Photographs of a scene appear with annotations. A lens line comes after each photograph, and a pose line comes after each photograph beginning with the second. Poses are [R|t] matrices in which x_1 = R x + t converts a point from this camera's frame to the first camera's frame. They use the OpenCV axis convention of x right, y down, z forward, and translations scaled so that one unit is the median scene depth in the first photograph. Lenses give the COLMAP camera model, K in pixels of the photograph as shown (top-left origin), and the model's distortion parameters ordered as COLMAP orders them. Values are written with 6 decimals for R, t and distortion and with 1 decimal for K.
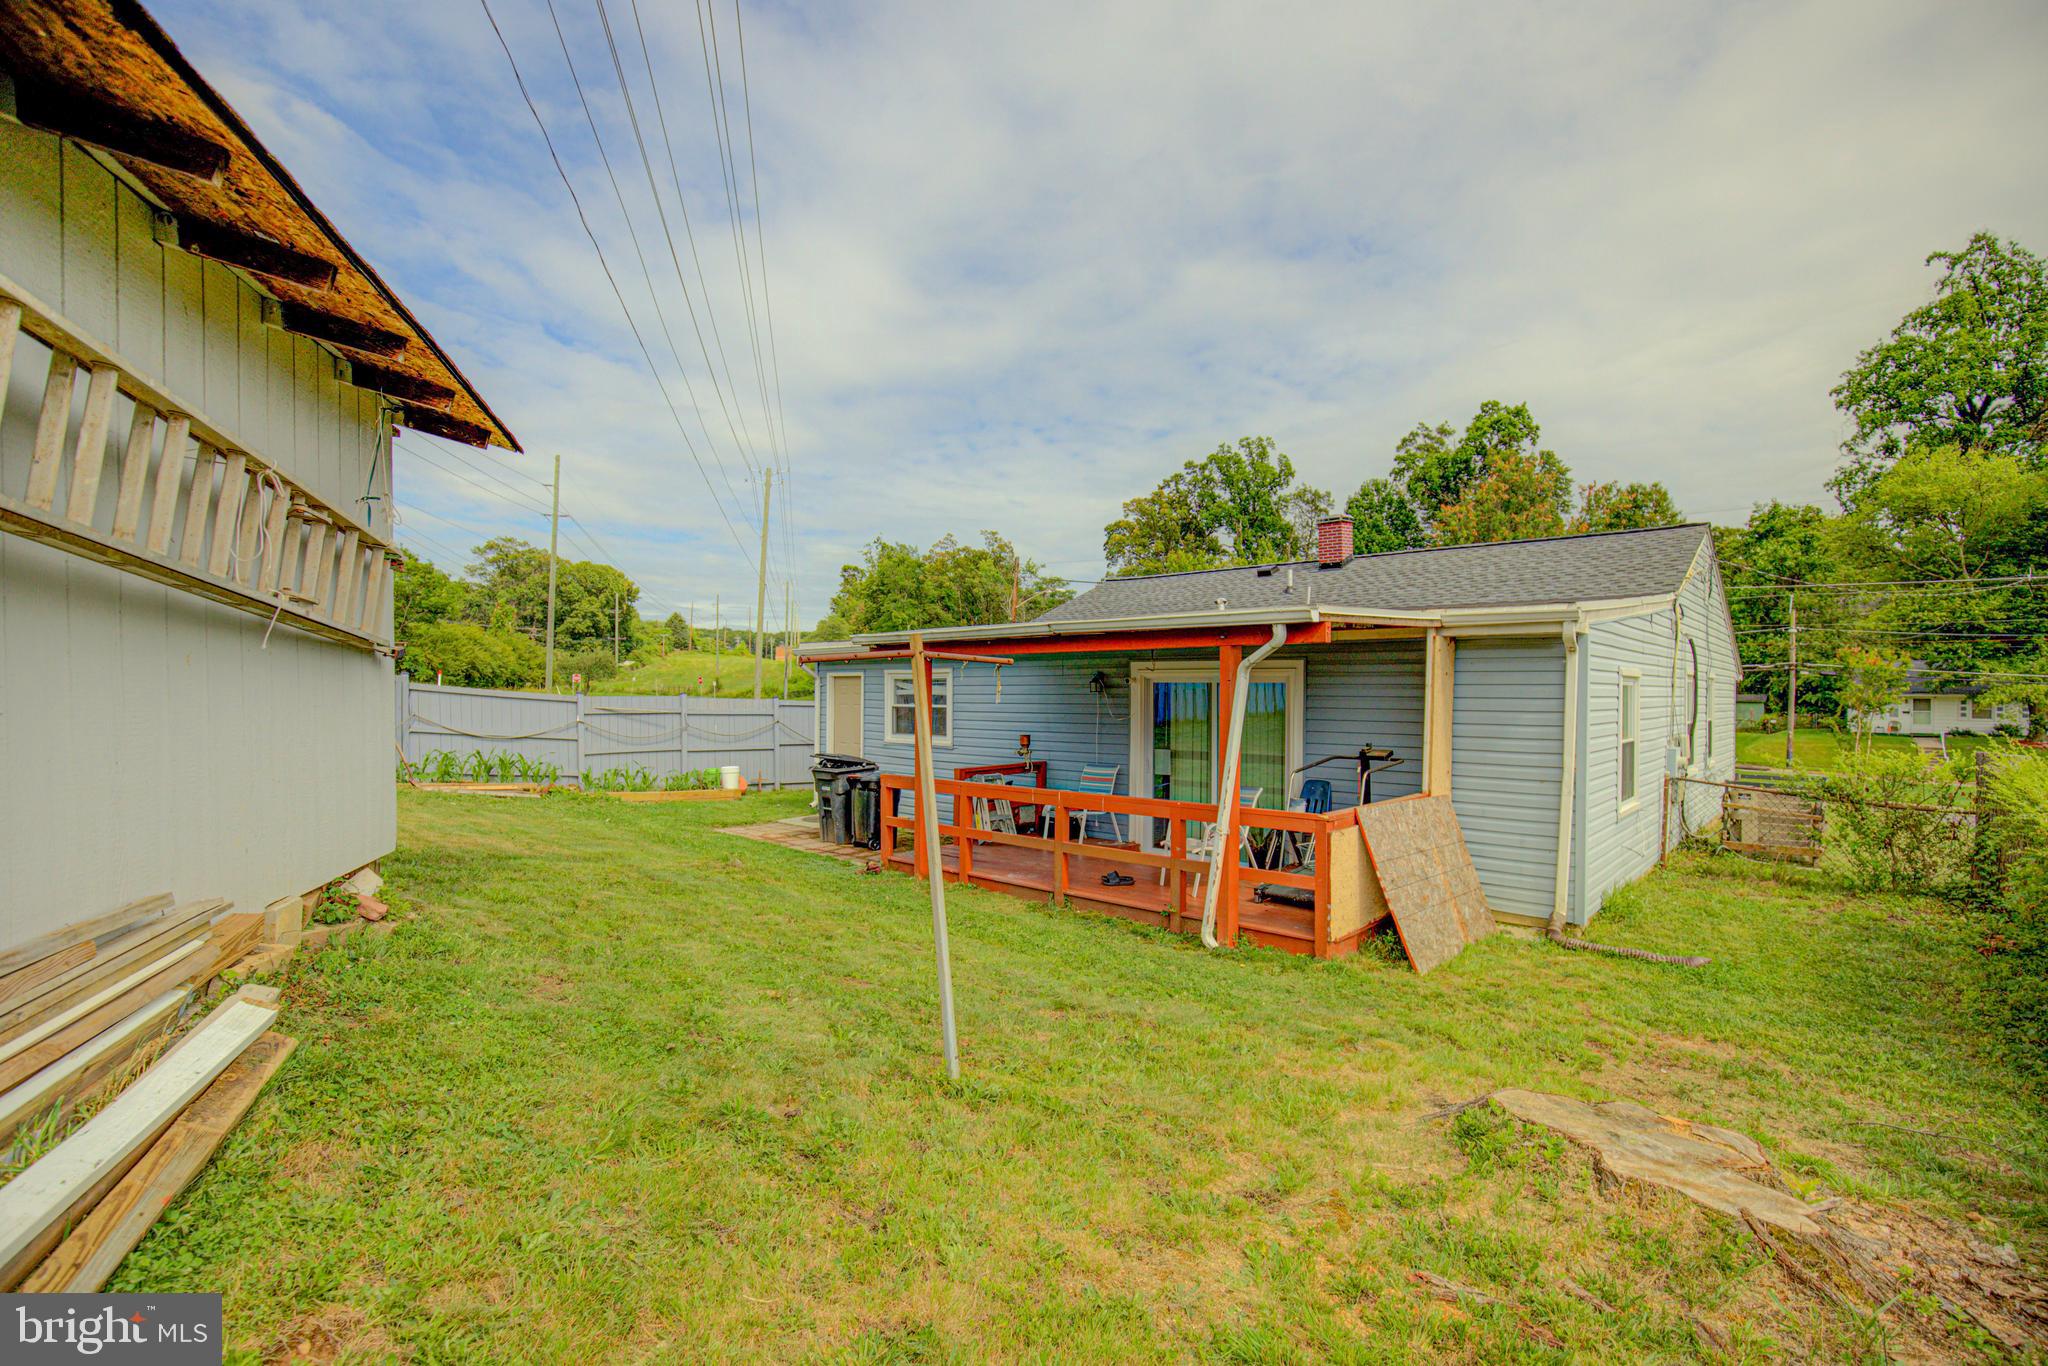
lens RADIAL K [[934.9, 0, 1024.6], [0, 934.9, 694.3], [0, 0, 1]] dist [-0.022267, 0.000671]
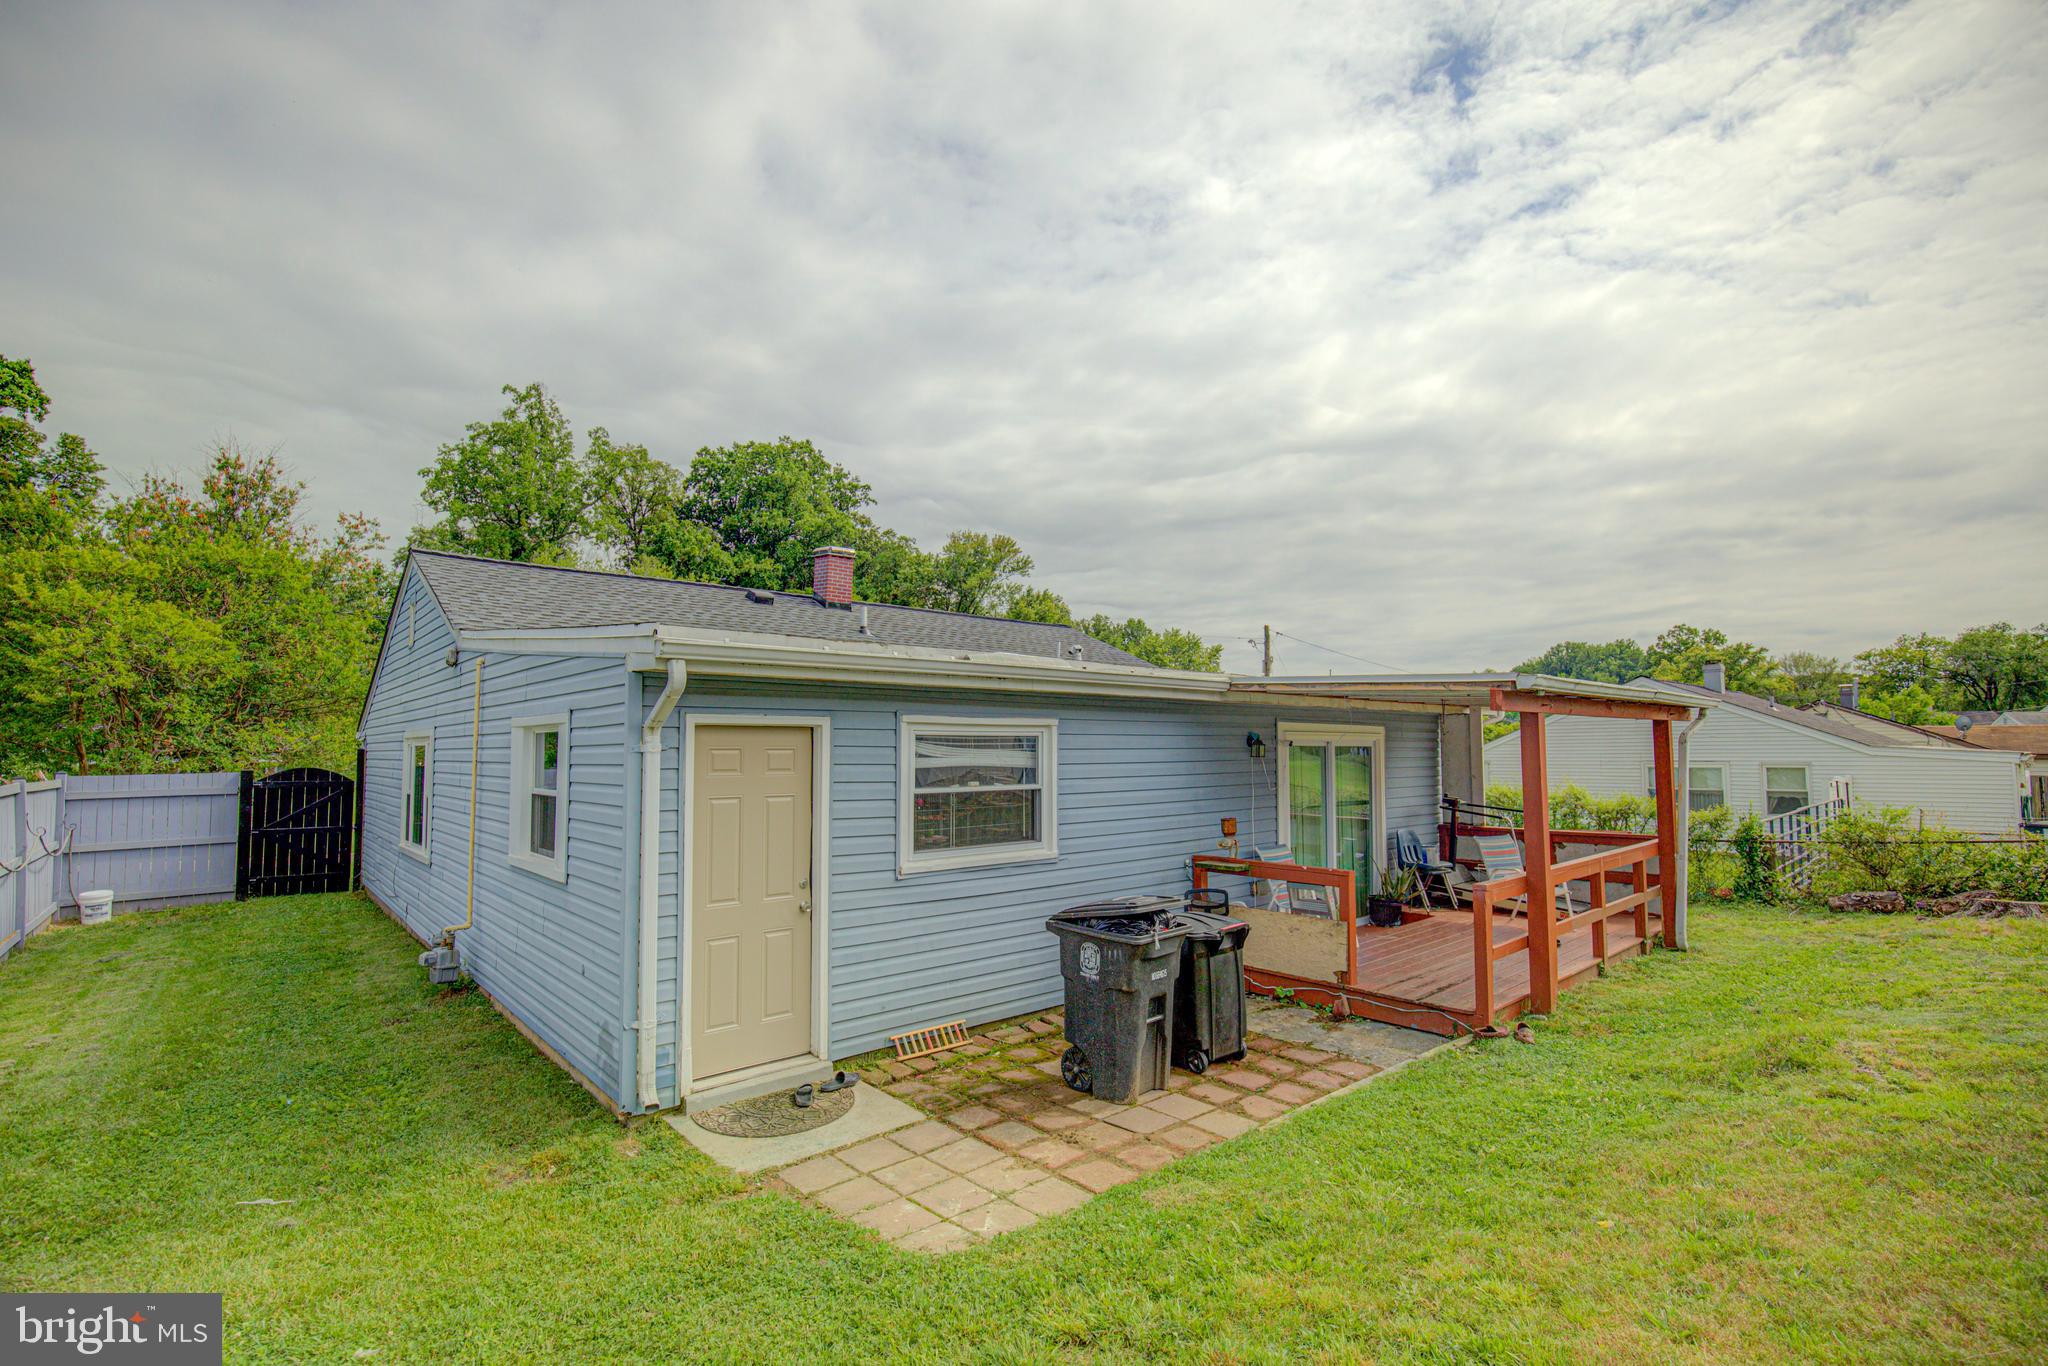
lens RADIAL K [[932.7, 0, 1024.6], [0, 932.7, 692.1], [0, 0, 1]] dist [-0.020156, 0.004270]
pose [[0.107715, 0.053238, 0.992755, -0.072927], [0.009933, 0.998458, -0.054621, -0.001566], [-0.994132, 0.015744, 0.107020, 0.107702]]
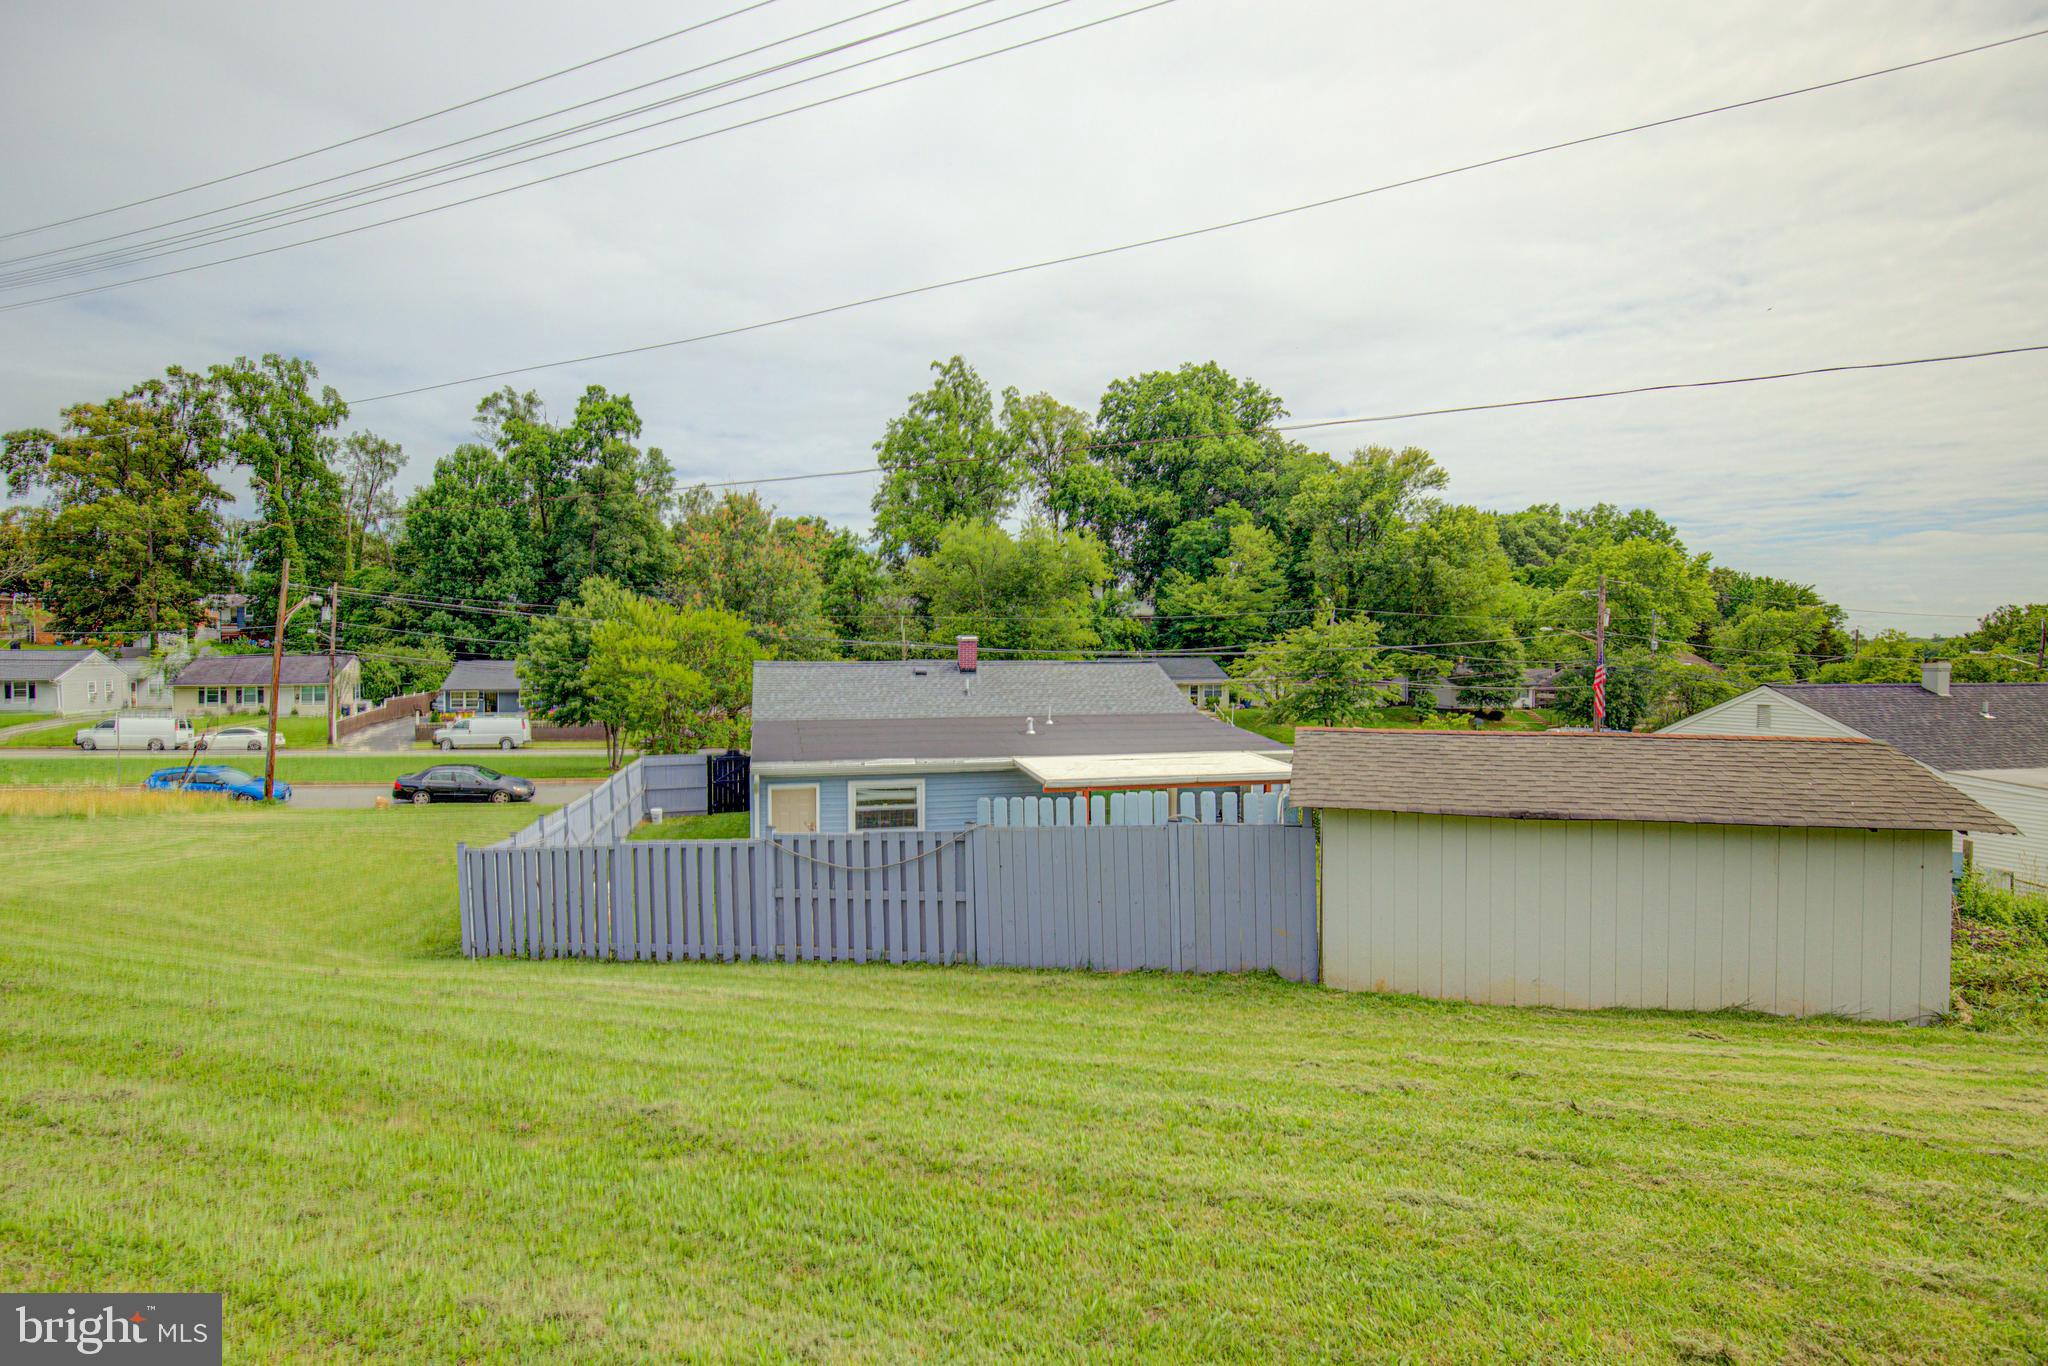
lens RADIAL K [[1038.9, 0, 1024.0], [0, 1038.9, 683.0], [0, 0, 1]] dist [-0.004449, -0.000073]
pose [[0.556234, -0.031624, 0.830424, -0.144984], [0.009538, 0.999453, 0.031672, -0.024995], [-0.830971, -0.009696, 0.556231, 0.000798]]
